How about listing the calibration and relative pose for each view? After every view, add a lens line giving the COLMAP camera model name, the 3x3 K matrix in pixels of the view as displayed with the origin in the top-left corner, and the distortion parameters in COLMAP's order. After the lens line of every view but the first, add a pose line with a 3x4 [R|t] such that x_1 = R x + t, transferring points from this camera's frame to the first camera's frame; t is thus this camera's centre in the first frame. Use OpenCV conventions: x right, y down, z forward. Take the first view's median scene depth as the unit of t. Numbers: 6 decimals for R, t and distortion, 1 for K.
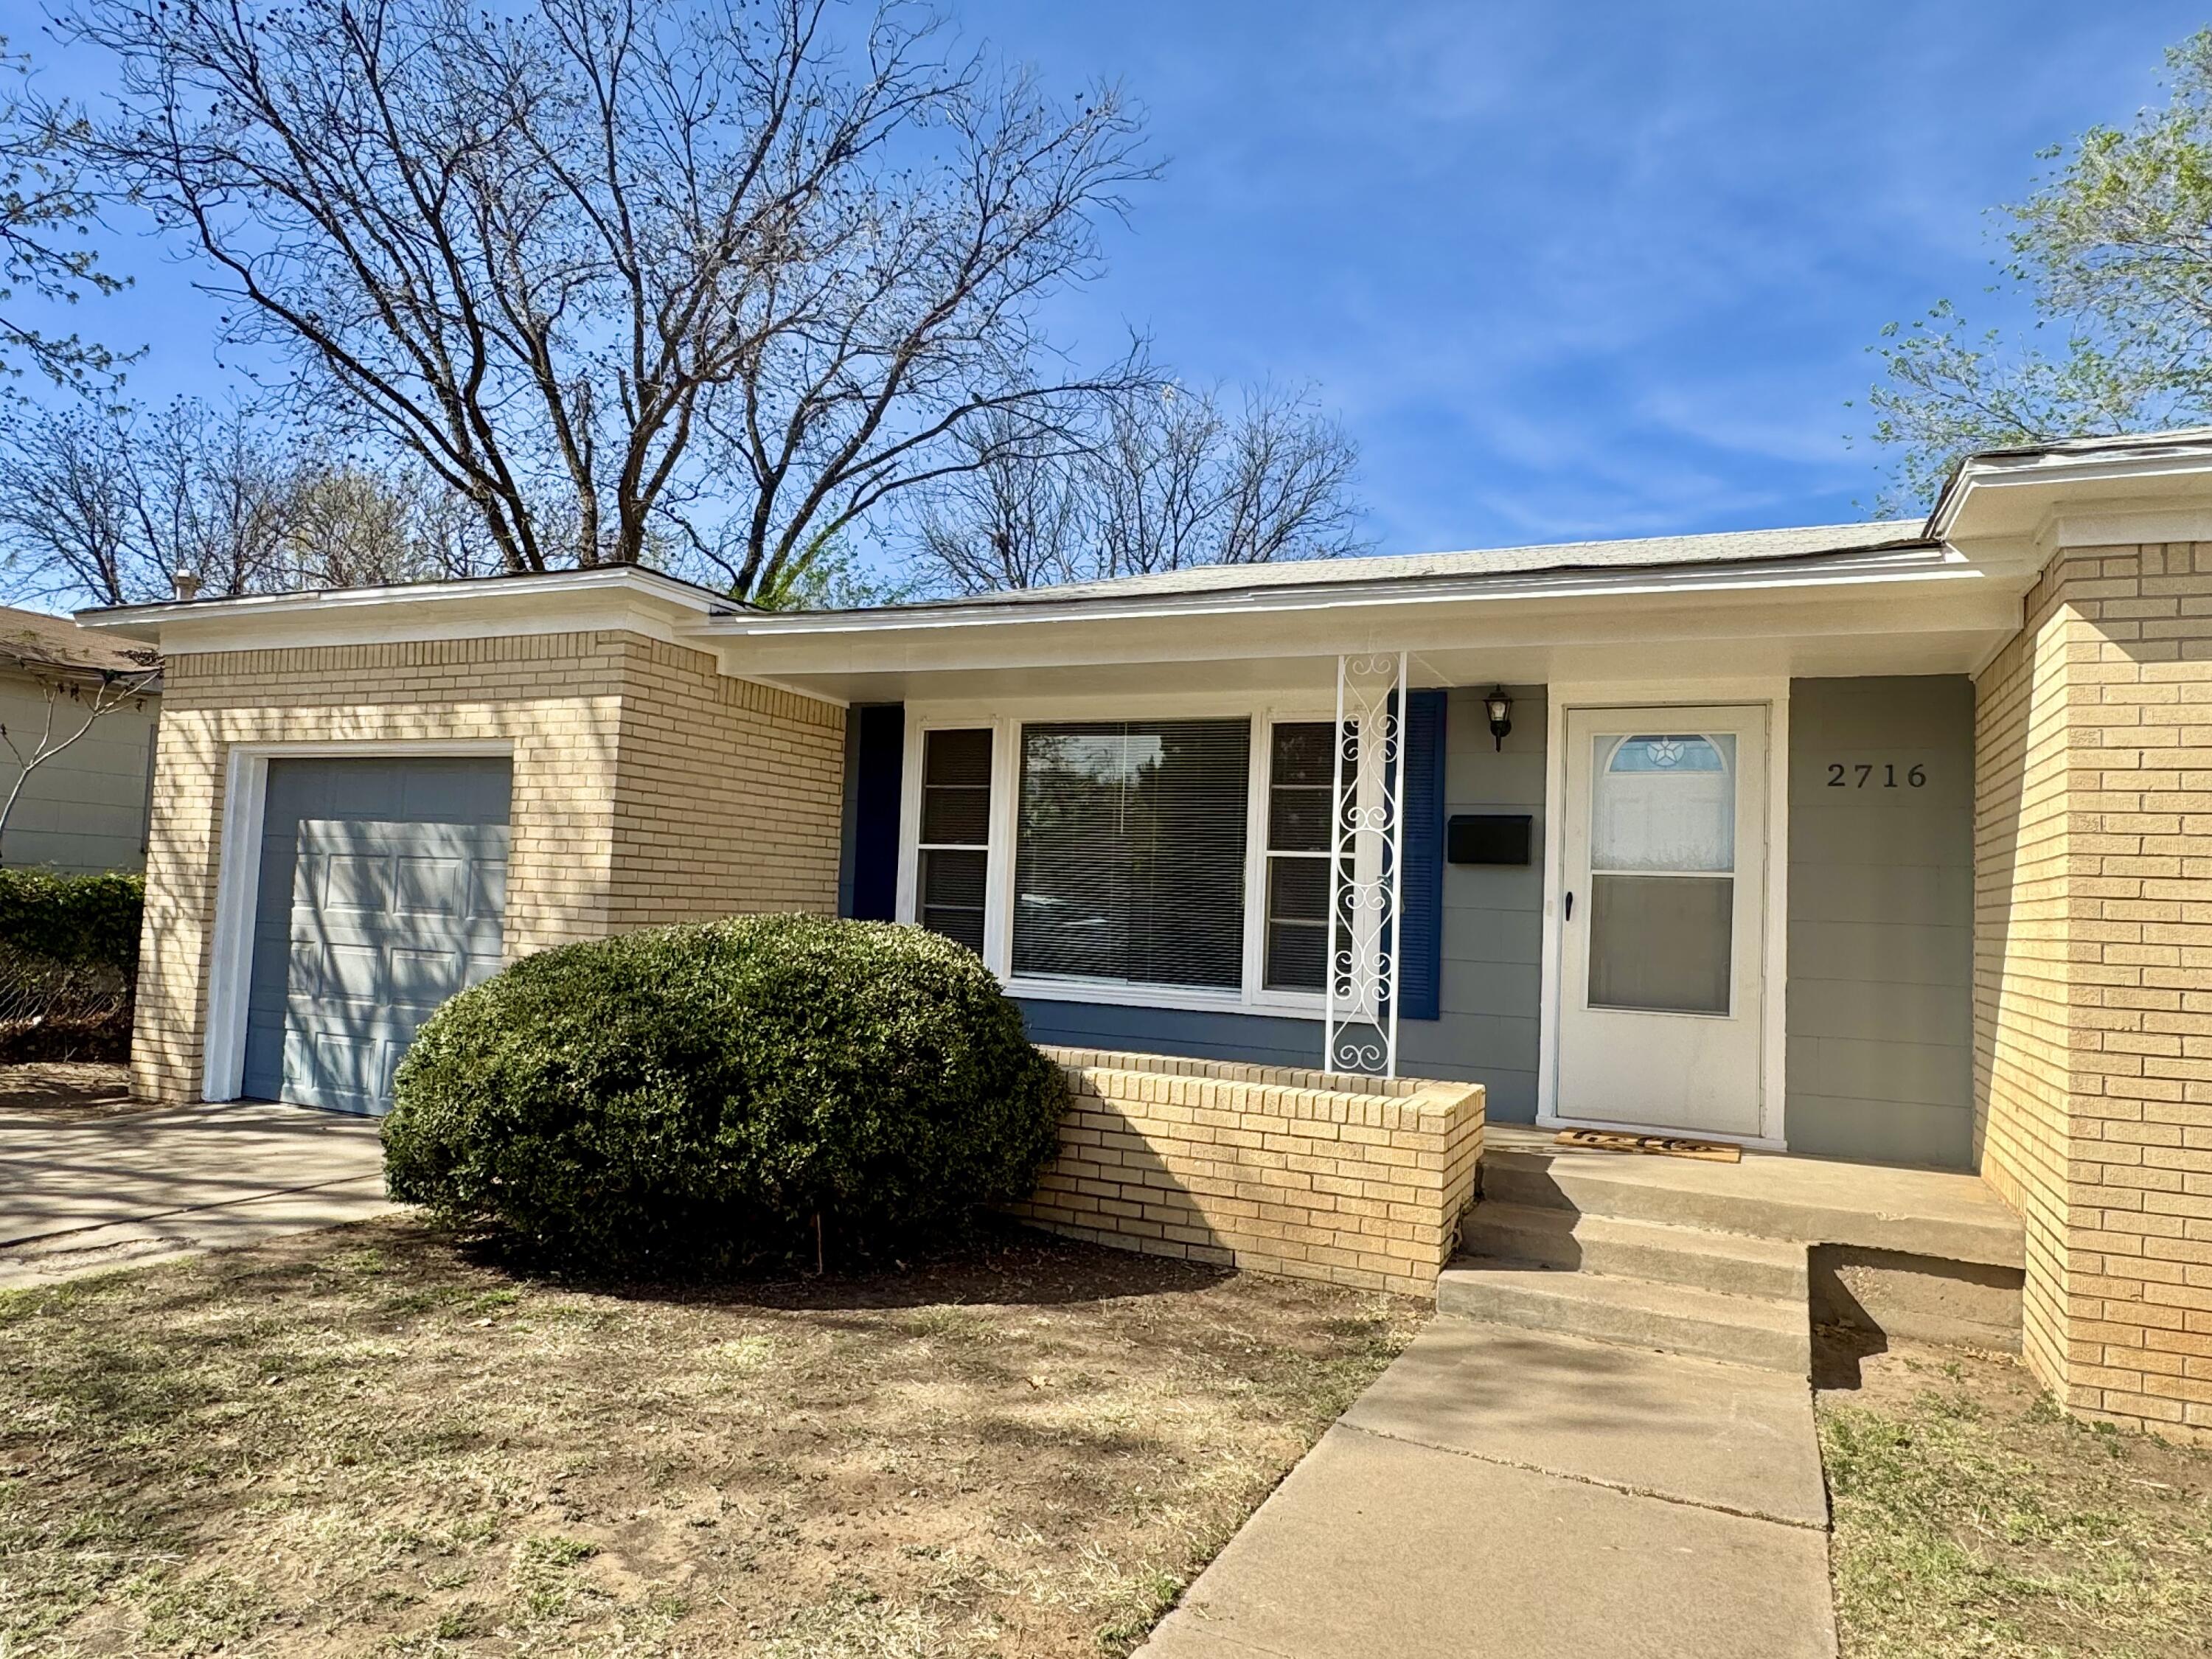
lens RADIAL K [[1387.4, 0, 1107.3], [0, 1387.4, 818.8], [0, 0, 1]] dist [-0.001637, 0.001296]
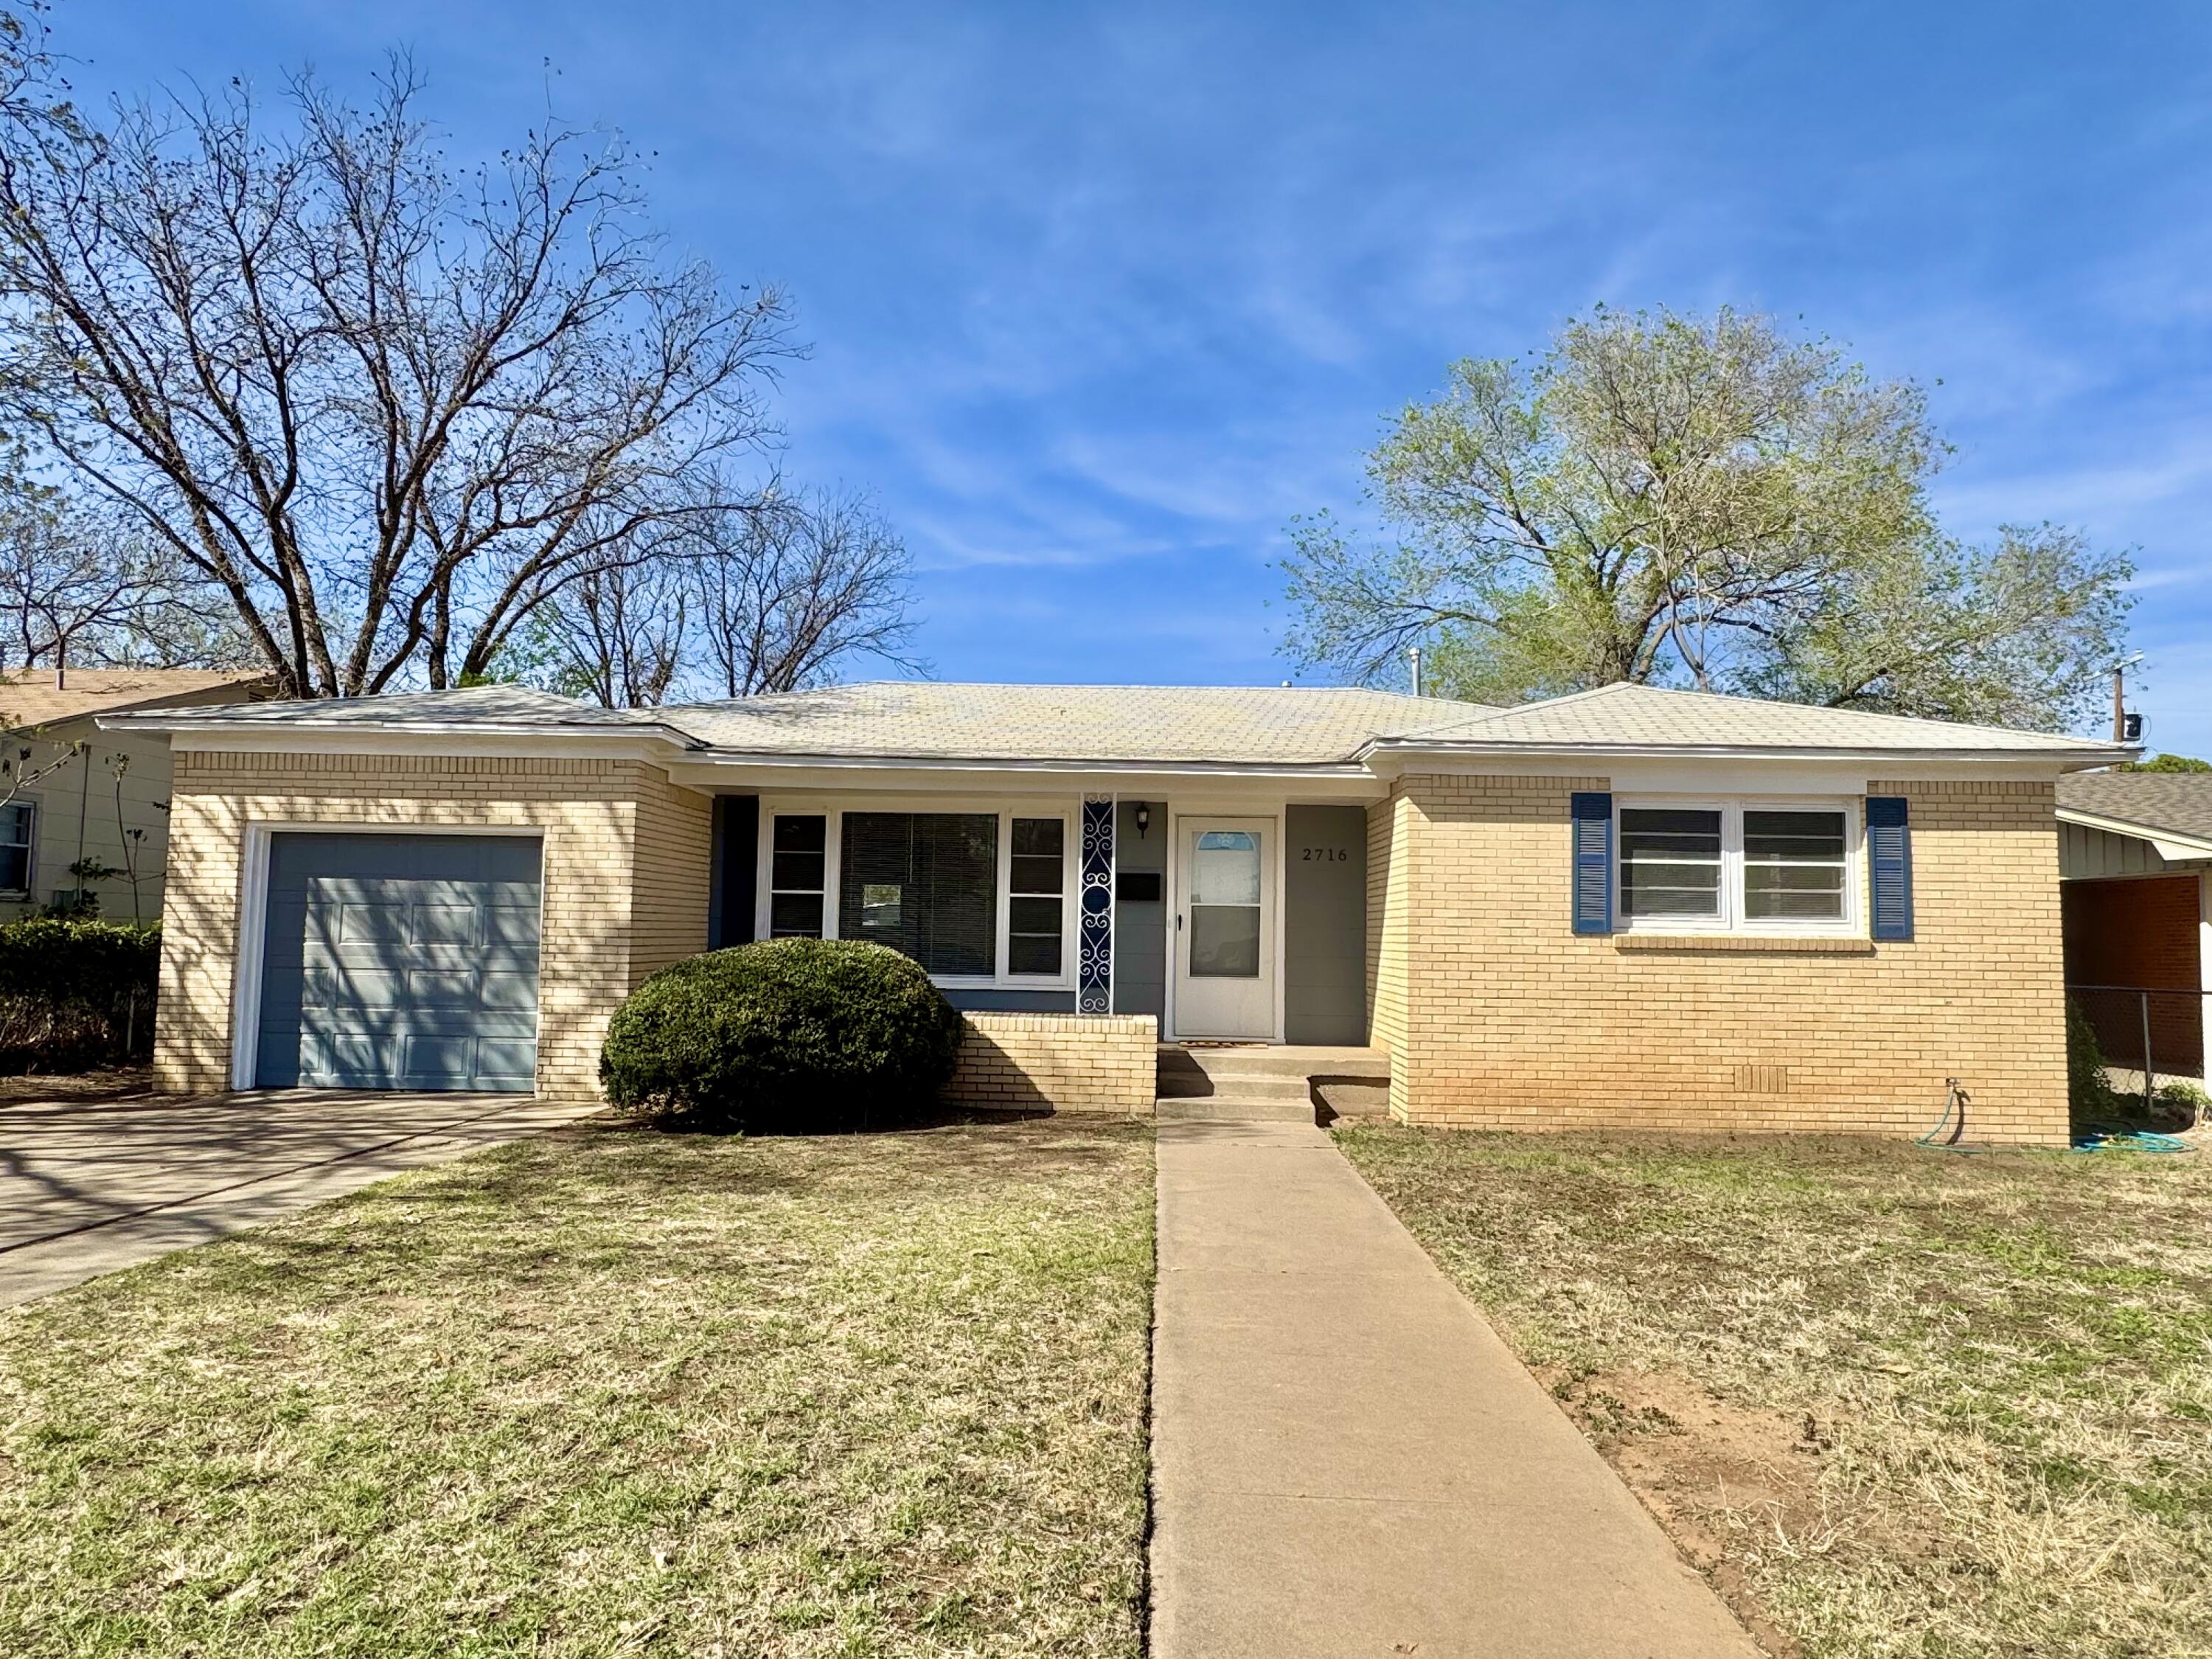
lens RADIAL K [[1387.4, 0, 1107.3], [0, 1387.4, 818.8], [0, 0, 1]] dist [-0.001637, 0.001296]
pose [[0.917821, 0.008013, 0.396914, -0.428205], [-0.004587, 0.999944, -0.009579, -0.050257], [-0.396968, 0.006971, 0.917806, -0.579994]]
